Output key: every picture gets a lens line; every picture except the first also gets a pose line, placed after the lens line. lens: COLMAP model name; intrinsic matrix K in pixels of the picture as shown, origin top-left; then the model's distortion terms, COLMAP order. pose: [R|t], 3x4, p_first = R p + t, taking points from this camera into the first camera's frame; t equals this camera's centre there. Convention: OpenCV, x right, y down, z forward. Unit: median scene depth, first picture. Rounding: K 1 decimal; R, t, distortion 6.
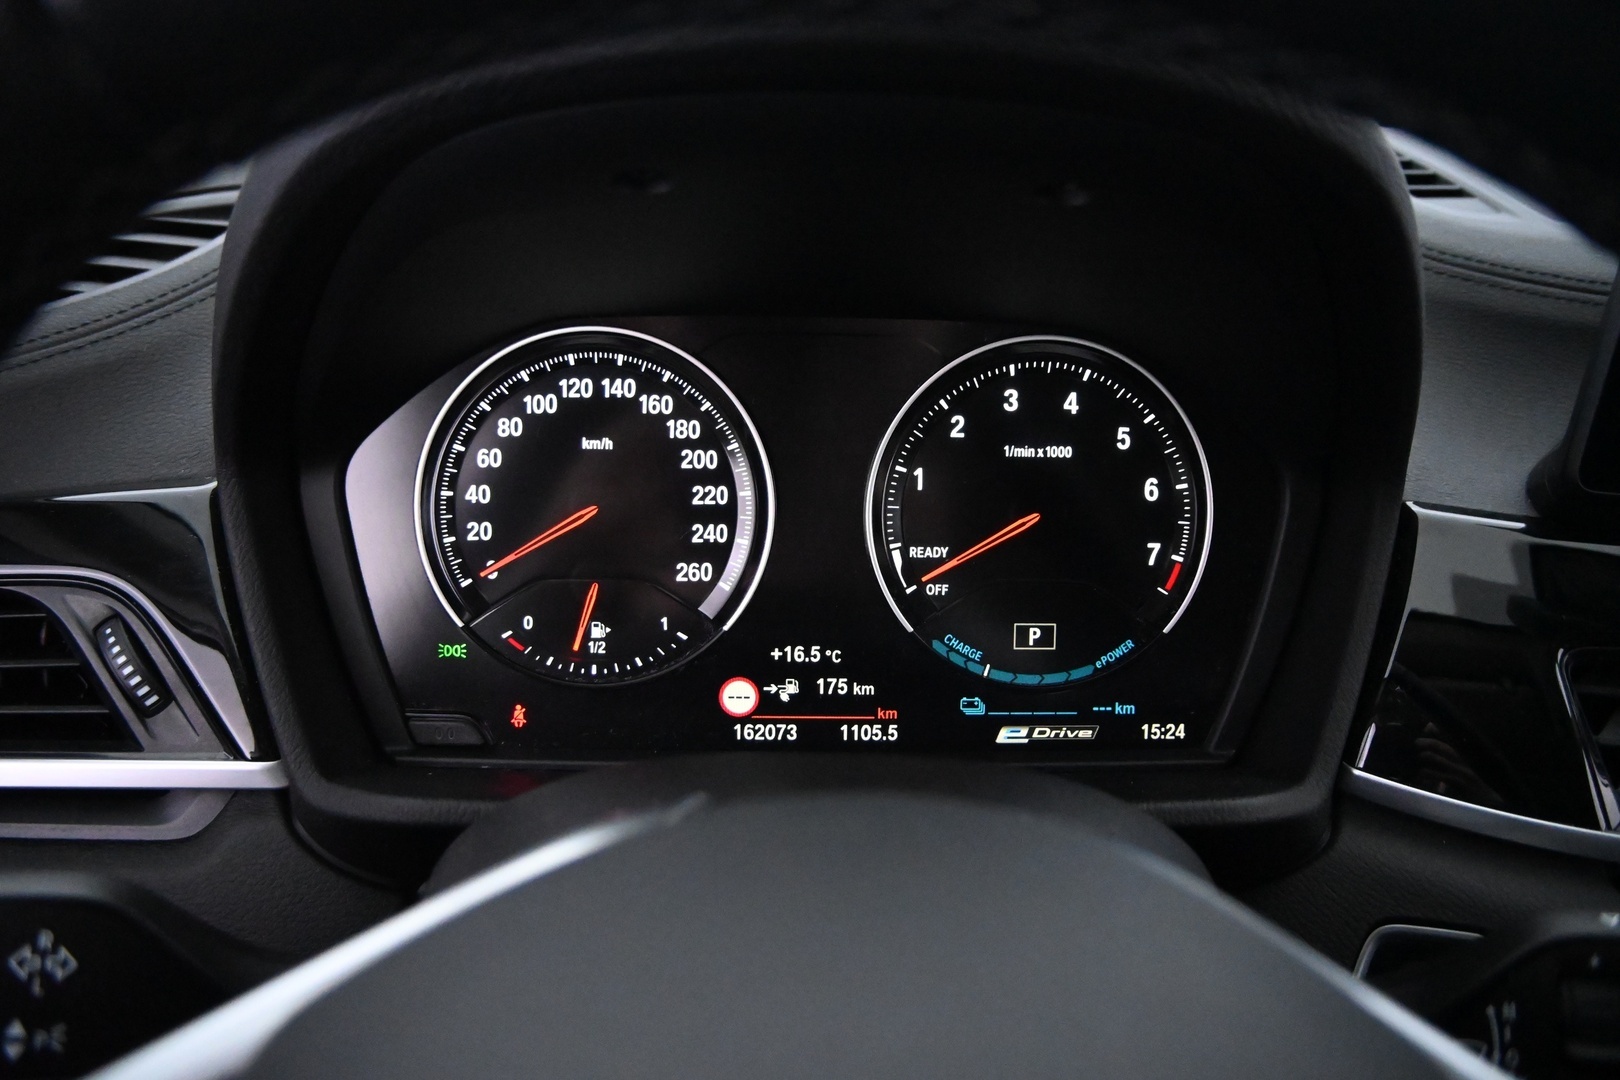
lens RADIAL K [[3468.7, 0, 810.4], [0, 3468.7, 540.9], [0, 0, 1]] dist [0.750391, 0.000000]
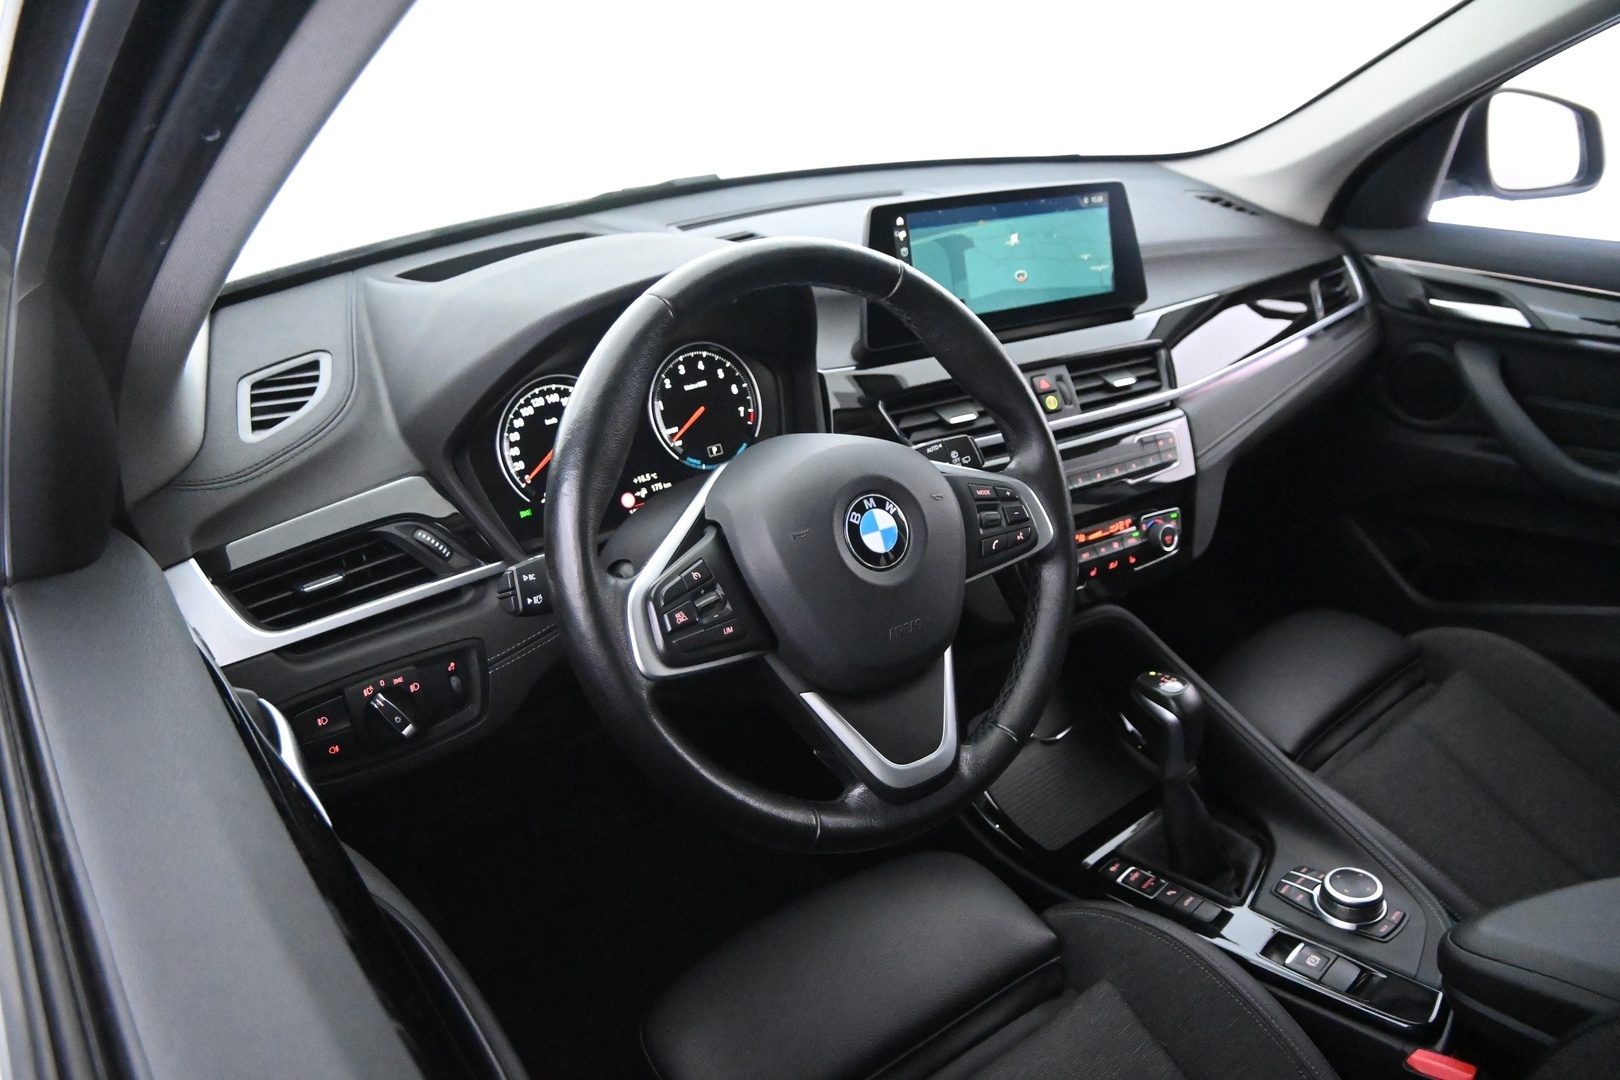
lens RADIAL K [[3468.7, 0, 807.0], [0, 3468.7, 543.3], [0, 0, 1]] dist [0.750391, 0.000000]
pose [[0.687137, -0.222667, 0.691565, -1.787594], [0.284238, 0.958397, 0.026162, 0.046491], [-0.668619, 0.178593, 0.721840, -1.007339]]
